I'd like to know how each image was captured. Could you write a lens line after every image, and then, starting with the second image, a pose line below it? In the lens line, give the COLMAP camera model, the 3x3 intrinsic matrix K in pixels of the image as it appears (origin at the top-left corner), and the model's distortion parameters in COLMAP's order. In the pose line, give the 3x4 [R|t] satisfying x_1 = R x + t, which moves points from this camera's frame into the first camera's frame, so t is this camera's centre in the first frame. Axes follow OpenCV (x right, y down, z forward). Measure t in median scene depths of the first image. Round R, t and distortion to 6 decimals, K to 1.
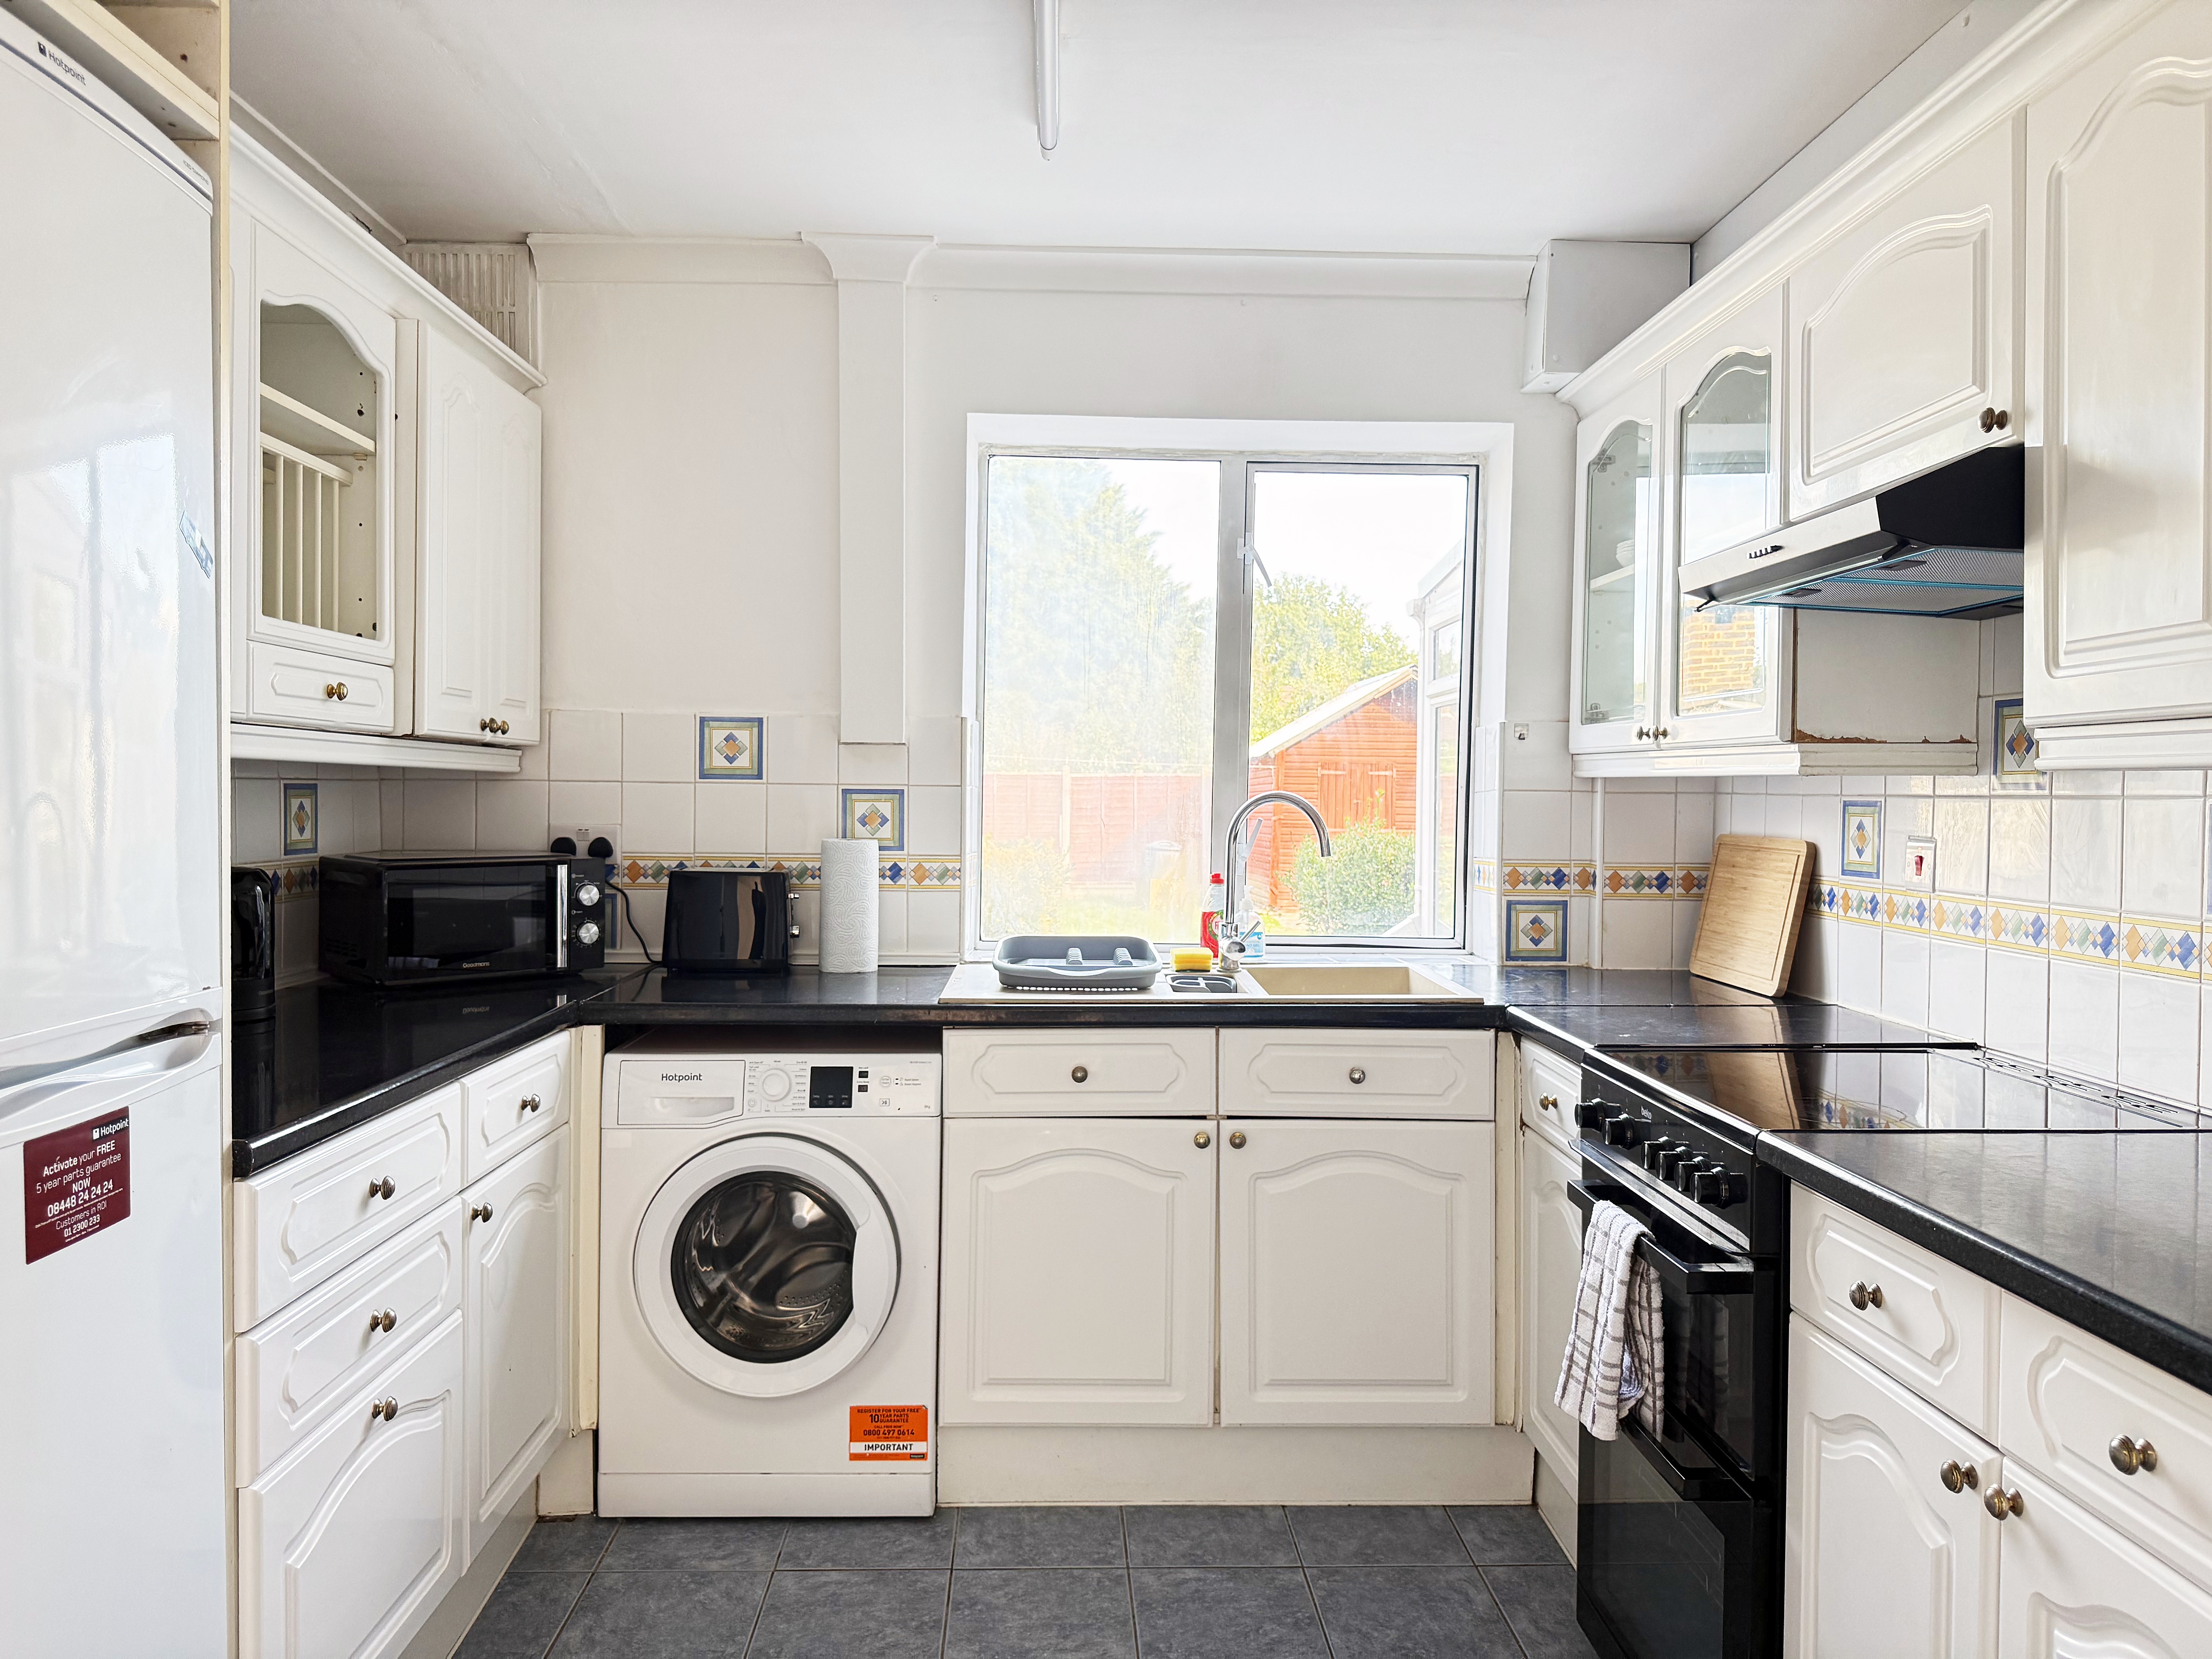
lens RADIAL K [[1588.0, 0, 1131.8], [0, 1588.0, 830.7], [0, 0, 1]] dist [0.120328, -0.203177]
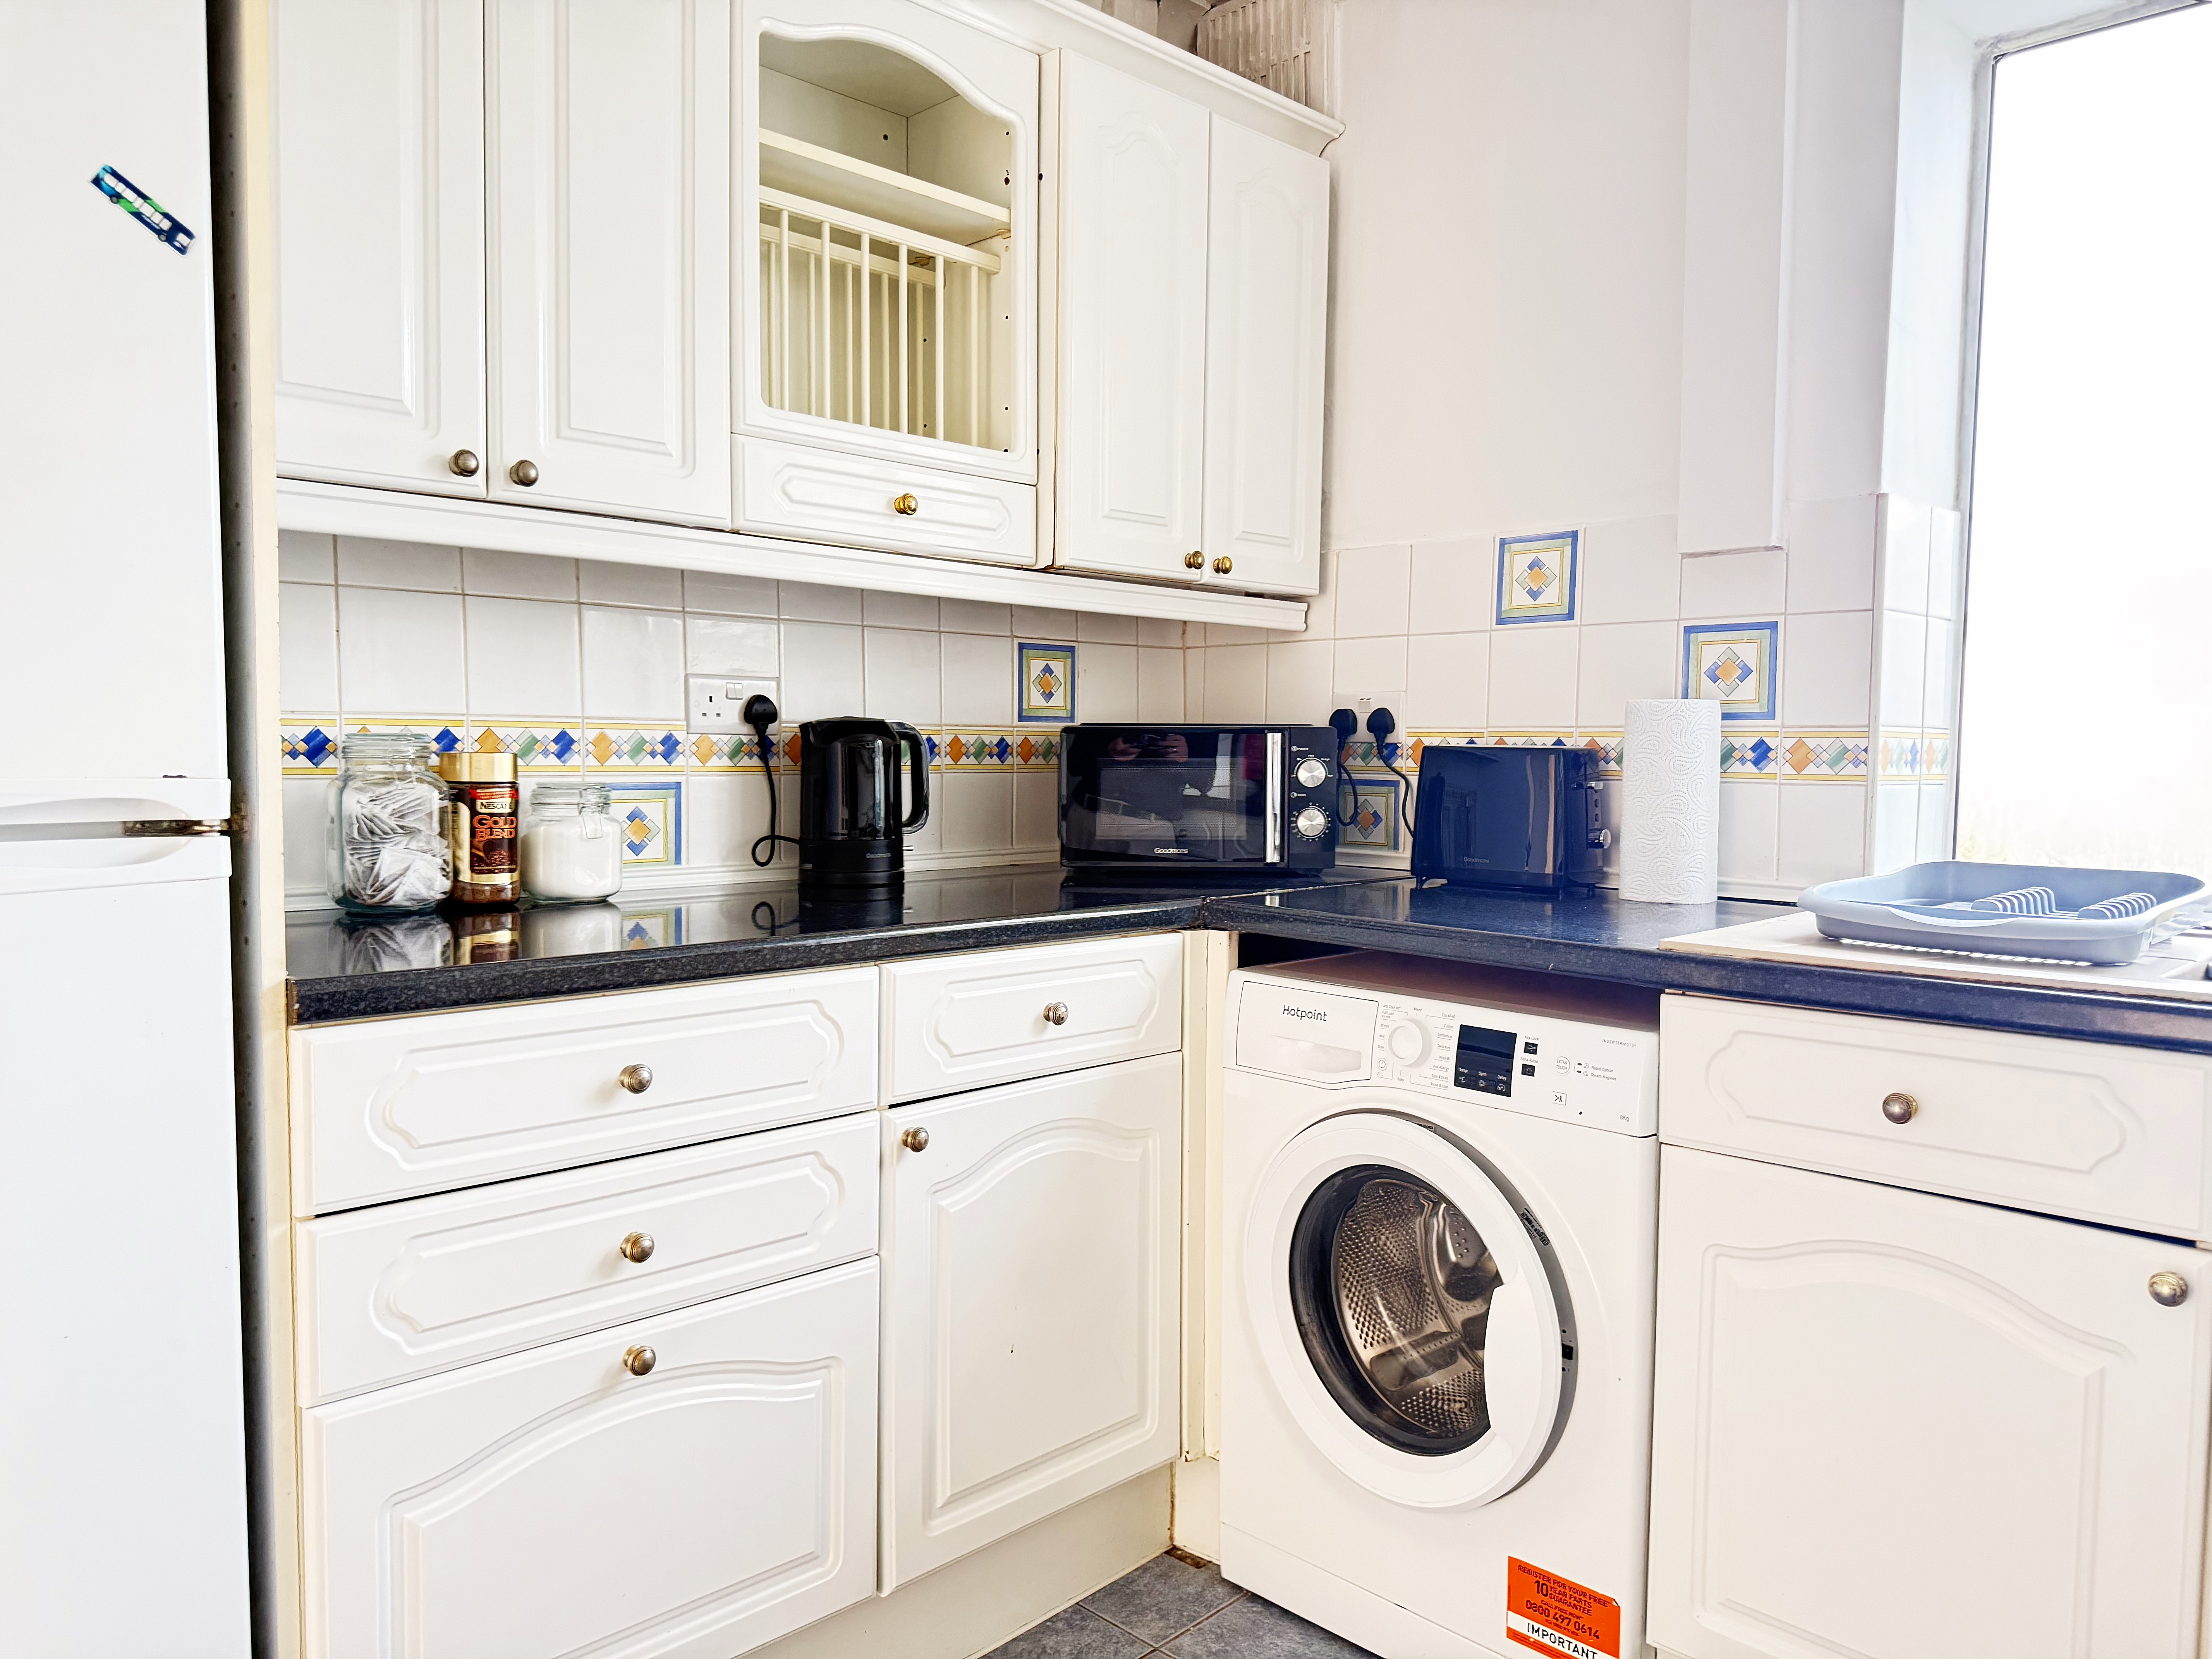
lens RADIAL K [[1567.6, 0, 1109.6], [0, 1567.6, 850.2], [0, 0, 1]] dist [0.109275, -0.158787]
pose [[0.665661, 0.044919, -0.744901, 0.172861], [-0.019253, 0.998888, 0.043030, 0.047940], [0.746006, -0.014302, 0.665786, 0.435247]]
